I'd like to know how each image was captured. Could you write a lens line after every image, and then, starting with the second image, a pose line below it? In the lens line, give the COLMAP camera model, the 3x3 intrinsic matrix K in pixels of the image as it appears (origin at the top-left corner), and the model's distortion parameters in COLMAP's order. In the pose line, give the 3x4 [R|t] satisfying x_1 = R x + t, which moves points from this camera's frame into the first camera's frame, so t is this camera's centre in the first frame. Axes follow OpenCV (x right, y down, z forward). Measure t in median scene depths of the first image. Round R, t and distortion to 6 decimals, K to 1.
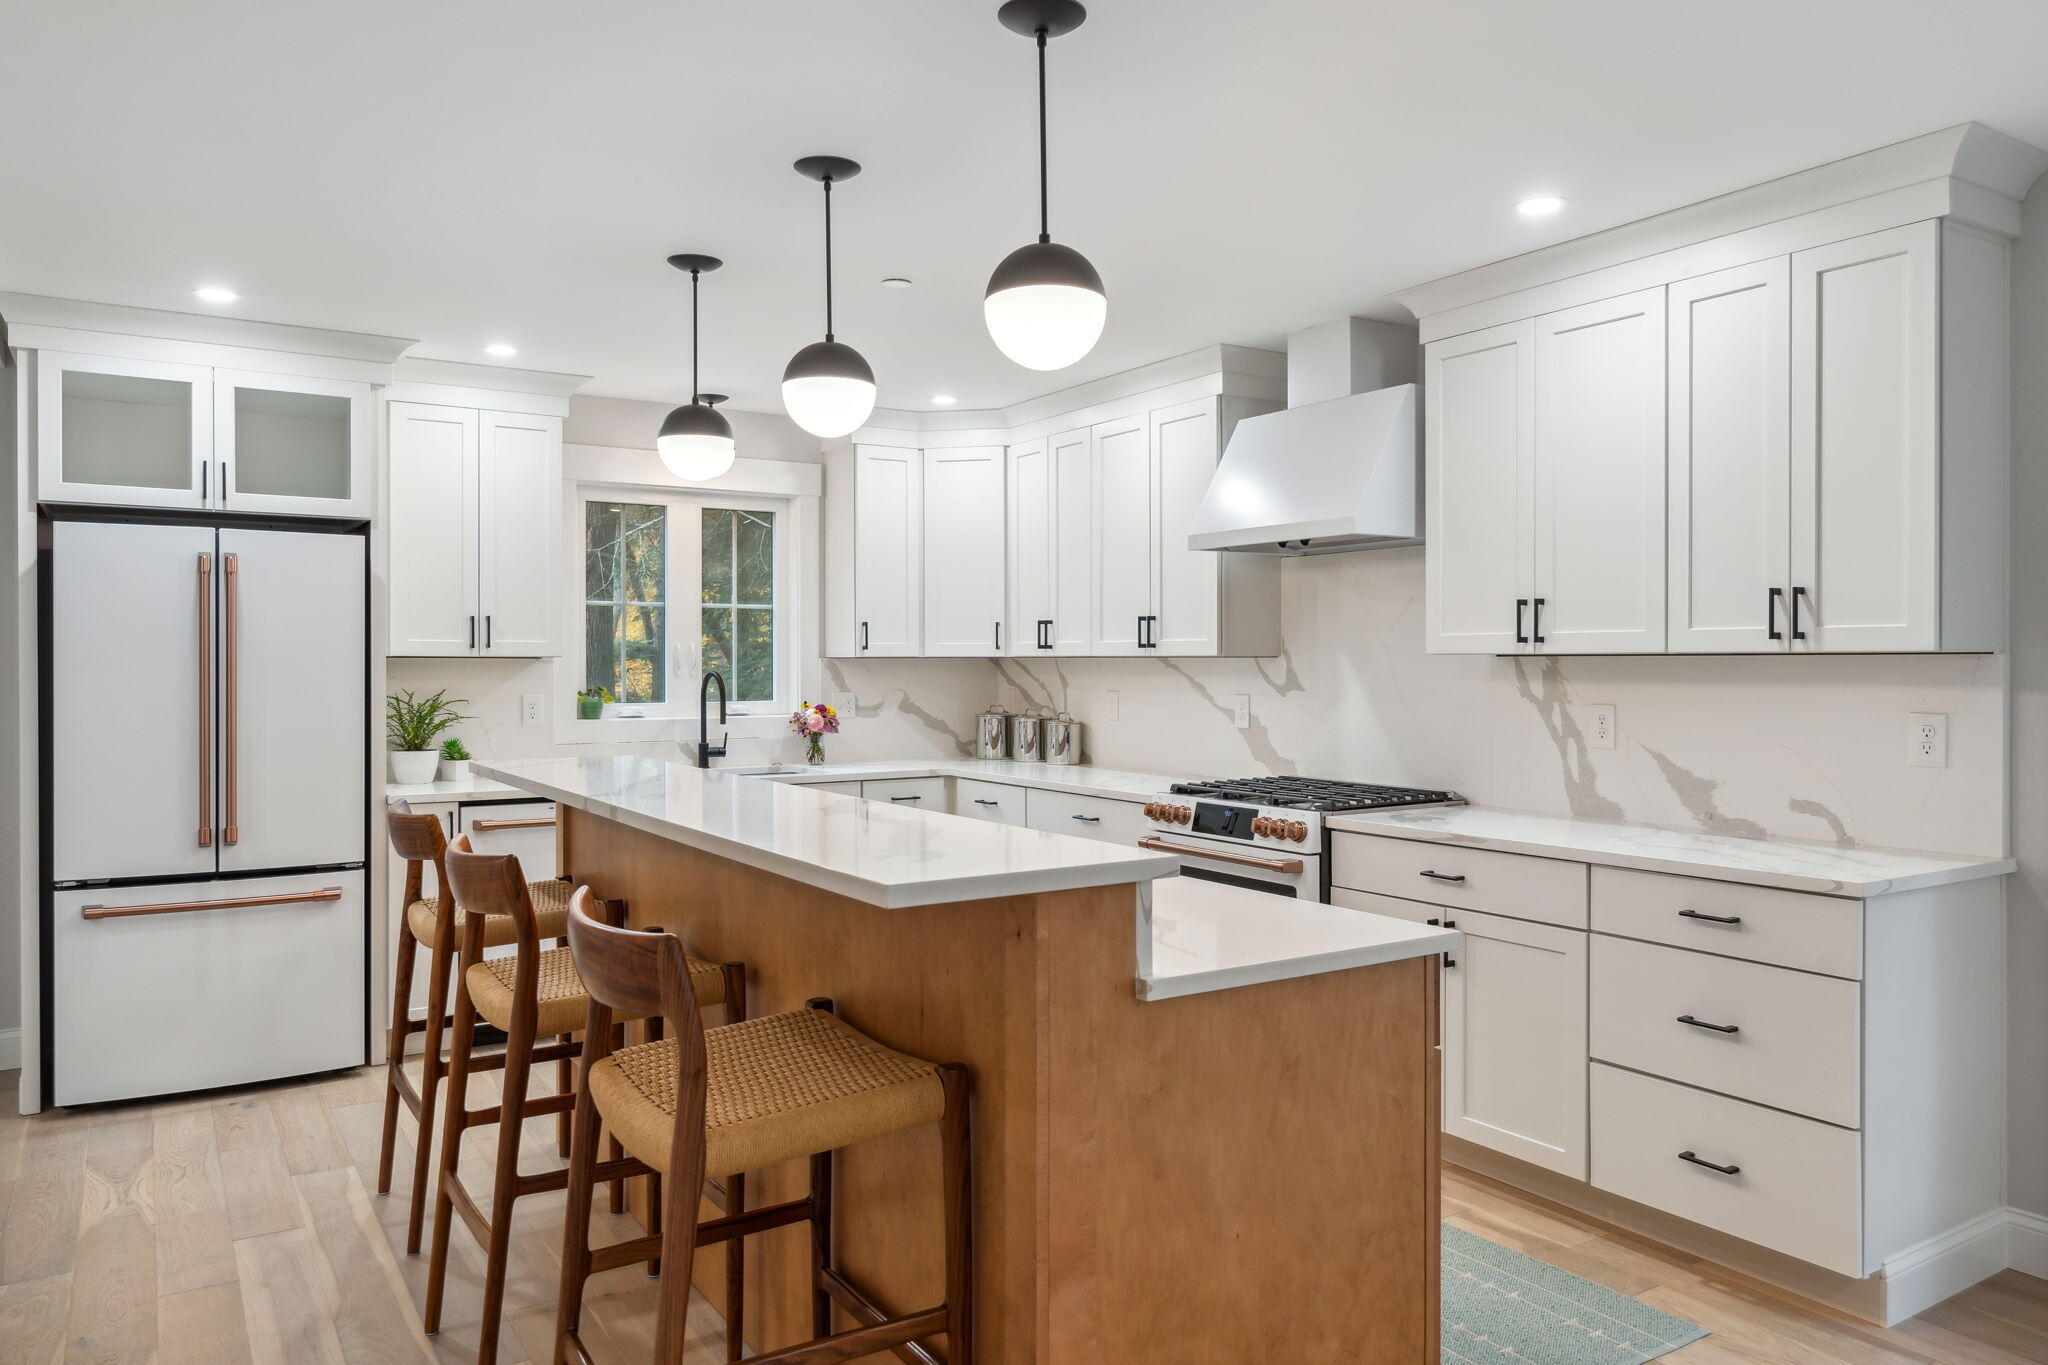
lens RADIAL K [[1363.2, 0, 1064.8], [0, 1363.2, 669.4], [0, 0, 1]] dist [-0.001322, 0.000085]
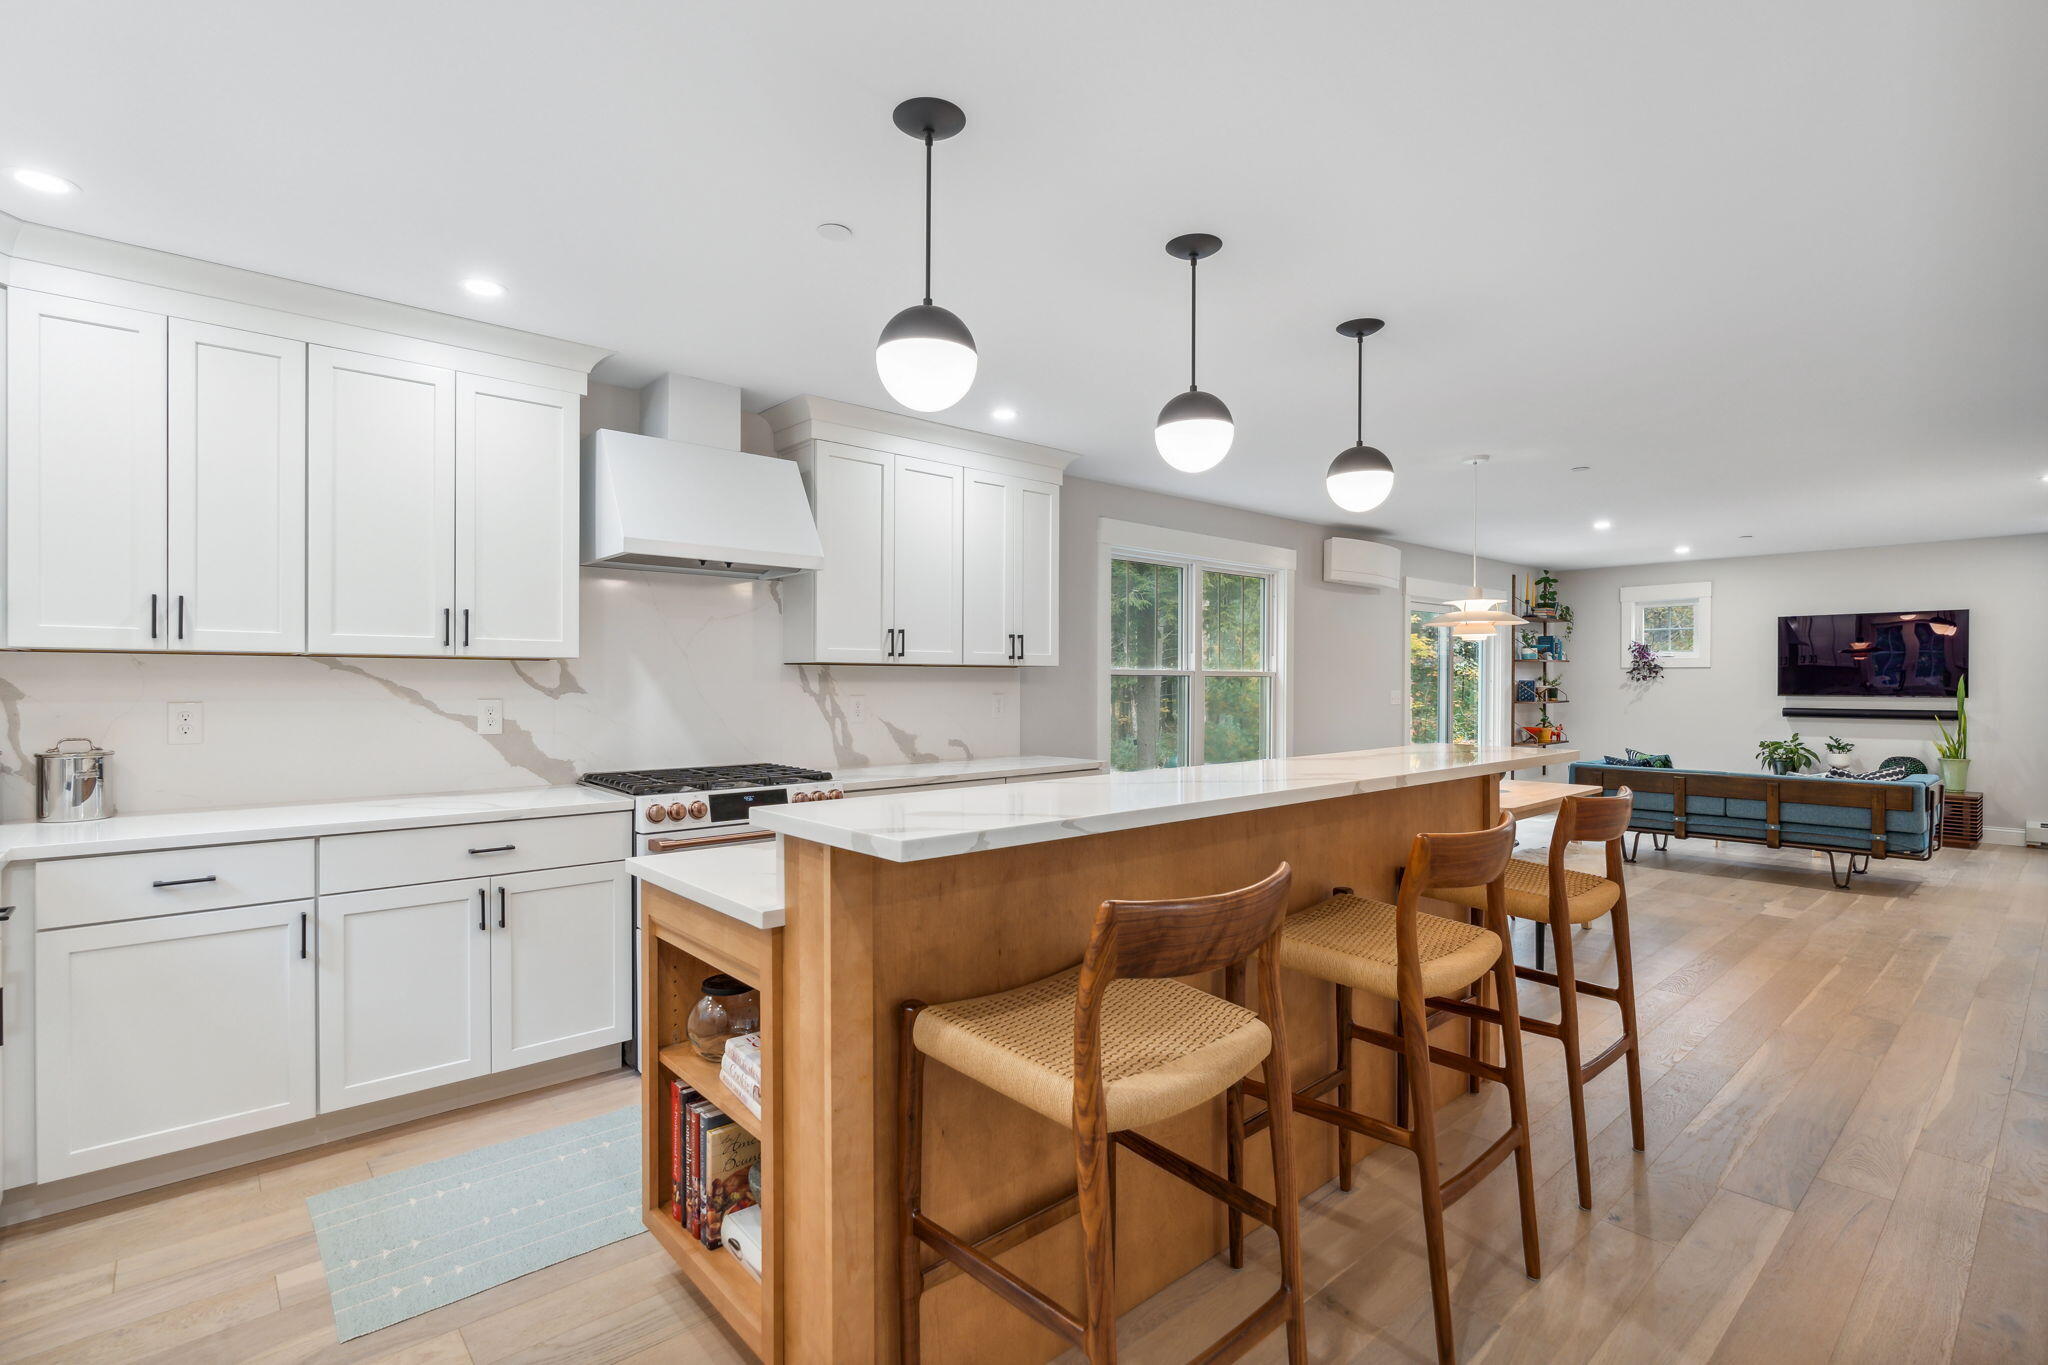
lens RADIAL K [[965.6, 0, 1024.0], [0, 965.6, 682.5], [0, 0, 1]] dist [0.000043, -0.000002]
pose [[-0.126314, -0.007664, 0.991961, -0.598869], [-0.003044, 0.999968, 0.007338, 0.001039], [-0.991986, -0.002093, -0.126334, 0.736329]]
